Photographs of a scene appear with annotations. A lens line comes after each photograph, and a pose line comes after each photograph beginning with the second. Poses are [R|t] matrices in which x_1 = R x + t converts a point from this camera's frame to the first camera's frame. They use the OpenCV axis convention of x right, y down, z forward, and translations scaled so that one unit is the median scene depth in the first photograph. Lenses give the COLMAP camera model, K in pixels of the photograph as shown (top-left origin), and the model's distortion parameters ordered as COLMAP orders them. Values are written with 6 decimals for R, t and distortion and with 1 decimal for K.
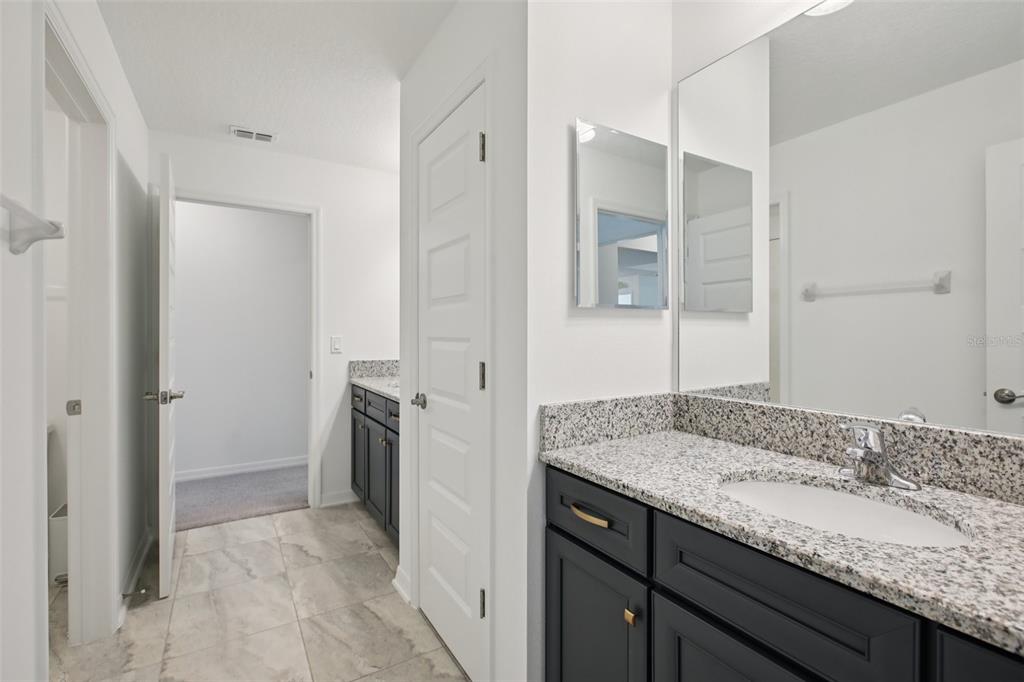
lens RADIAL K [[466.6, 0, 512.0], [0, 466.6, 341.0], [0, 0, 1]] dist [0.001200, 0.000222]
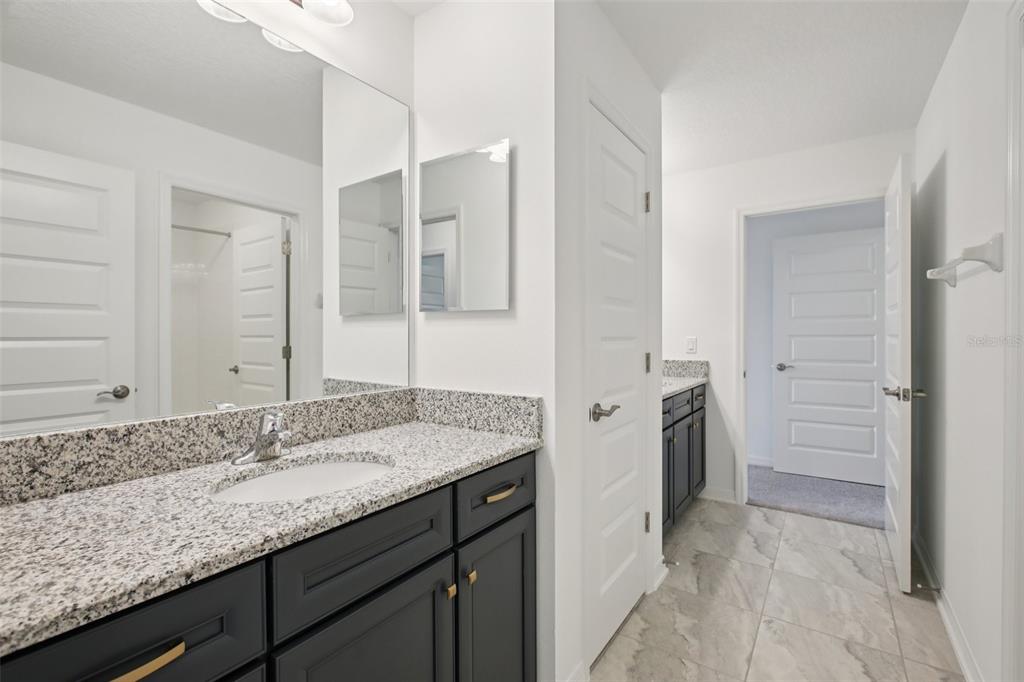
lens RADIAL K [[461.1, 0, 511.3], [0, 461.1, 335.7], [0, 0, 1]] dist [-0.000596, -0.000178]
pose [[-0.407066, -0.000384, 0.913398, -0.984812], [0.014832, 0.999865, 0.007031, -0.017335], [-0.913278, 0.016410, -0.407006, 1.622908]]
